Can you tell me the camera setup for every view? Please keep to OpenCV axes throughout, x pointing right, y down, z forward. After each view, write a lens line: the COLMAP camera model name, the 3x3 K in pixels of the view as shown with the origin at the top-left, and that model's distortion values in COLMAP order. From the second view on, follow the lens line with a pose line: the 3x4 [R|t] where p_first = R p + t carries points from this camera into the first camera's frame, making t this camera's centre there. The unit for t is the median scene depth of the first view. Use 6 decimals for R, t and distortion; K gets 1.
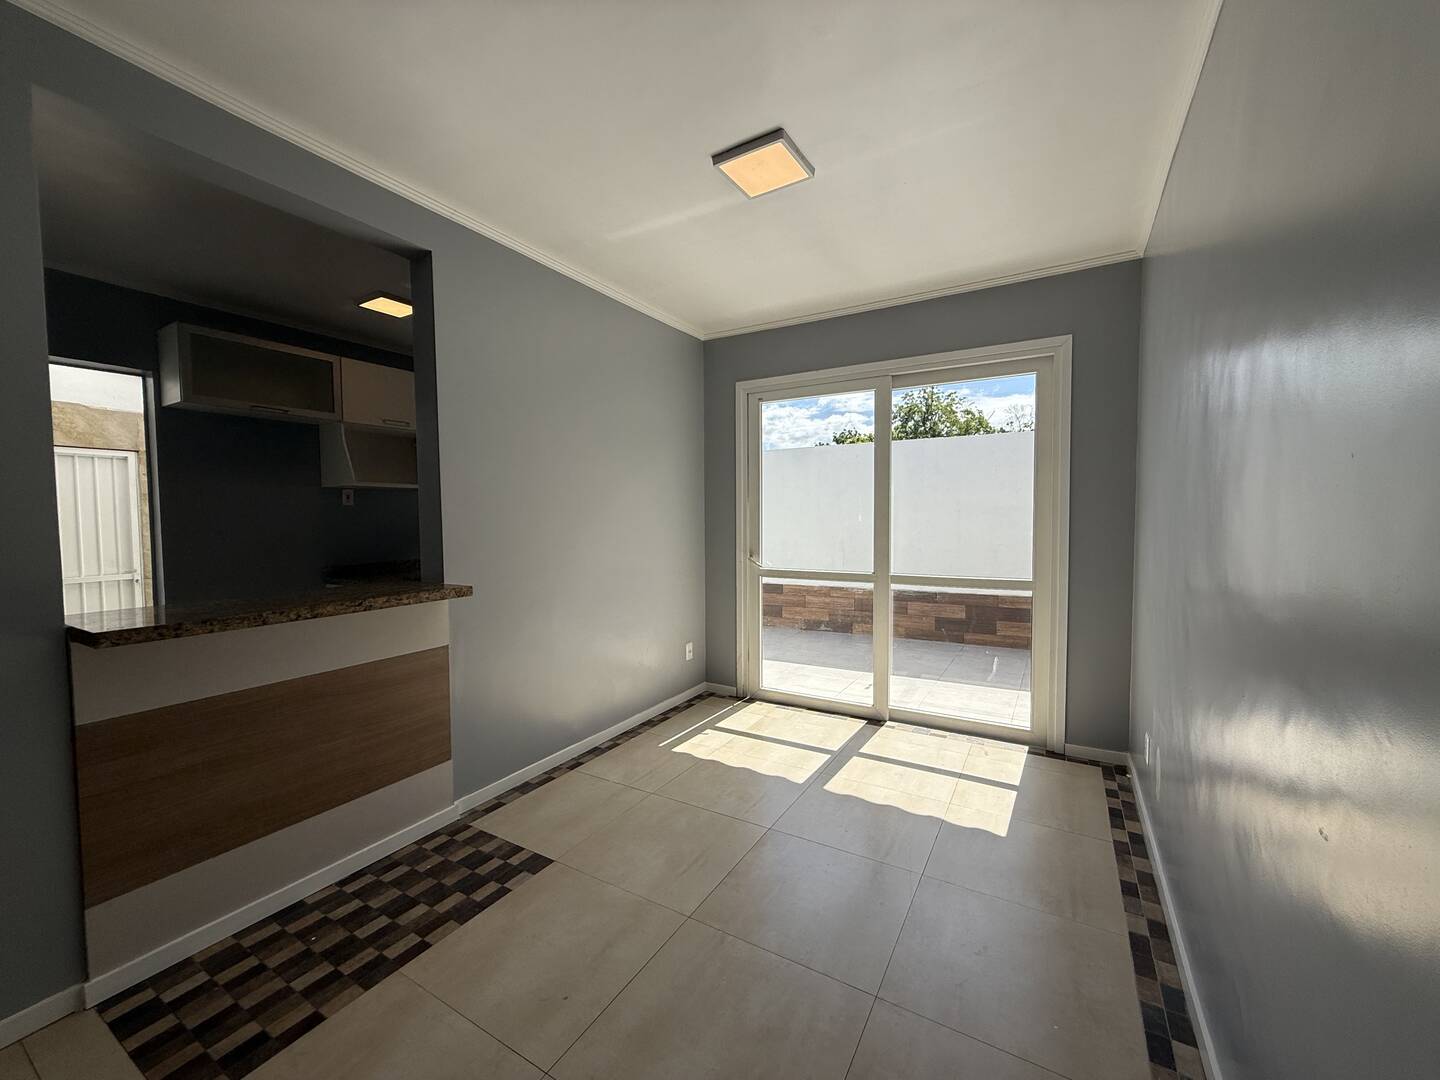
lens RADIAL K [[580.2, 0, 716.9], [0, 580.2, 538.7], [0, 0, 1]] dist [0.000734, -0.001279]
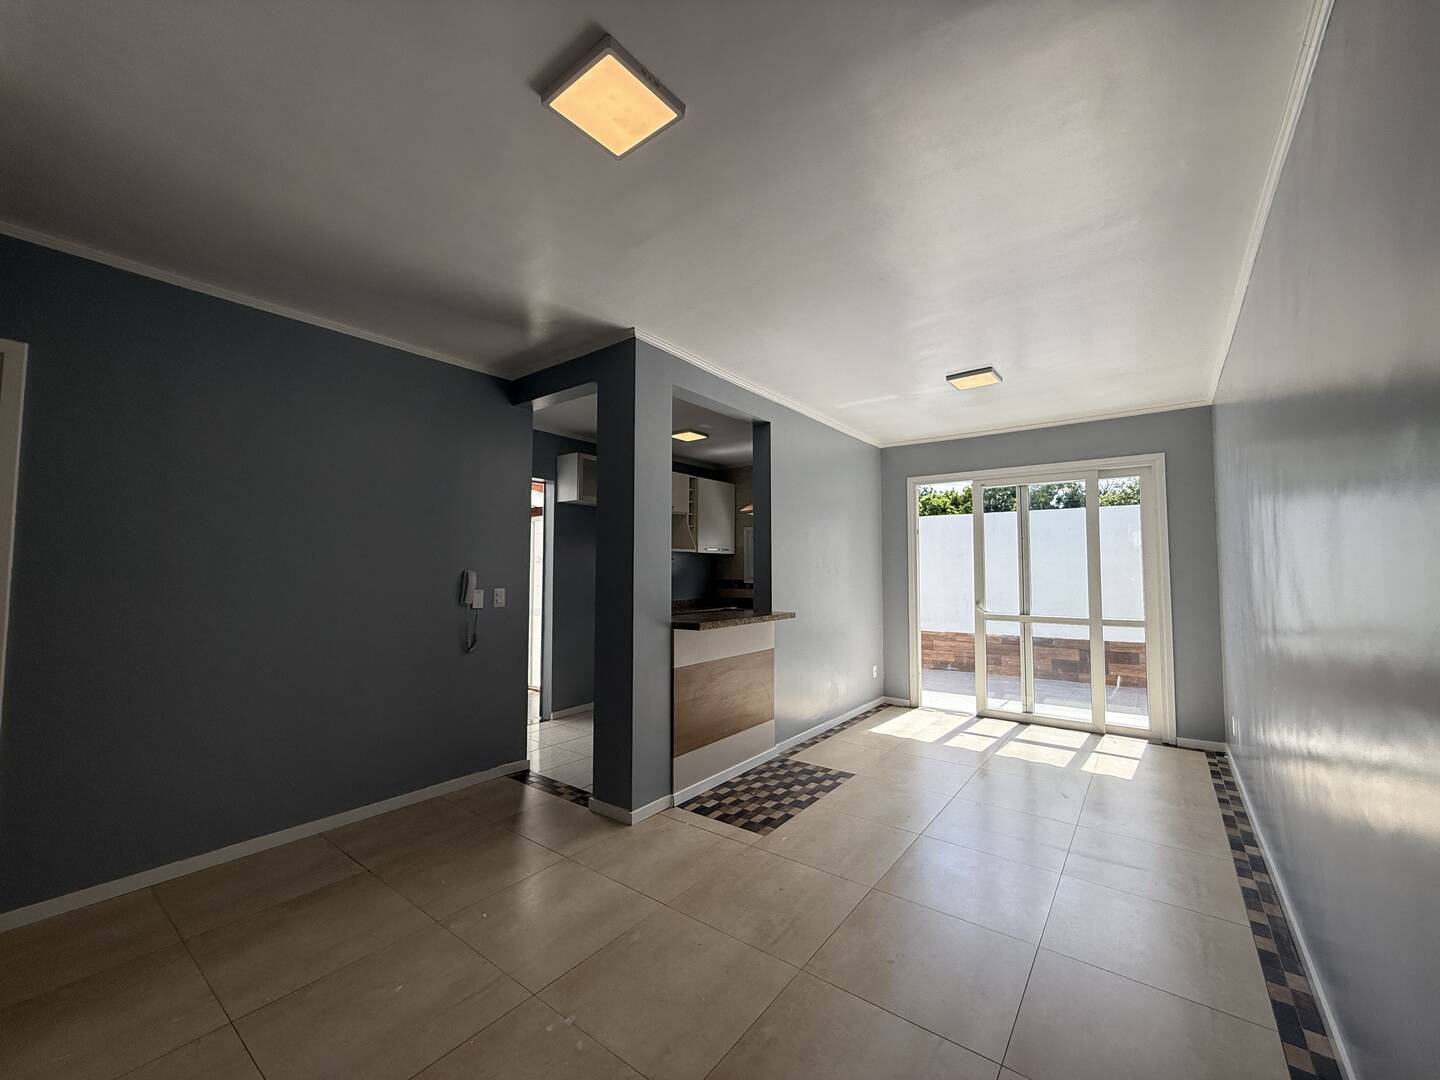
lens RADIAL K [[580.2, 0, 717.0], [0, 580.2, 538.4], [0, 0, 1]] dist [0.000734, -0.001279]
pose [[0.993266, 0.000502, -0.115858, -0.421767], [-0.011749, 0.995273, -0.096407, 0.030119], [0.115262, 0.097119, 0.988576, -0.693327]]
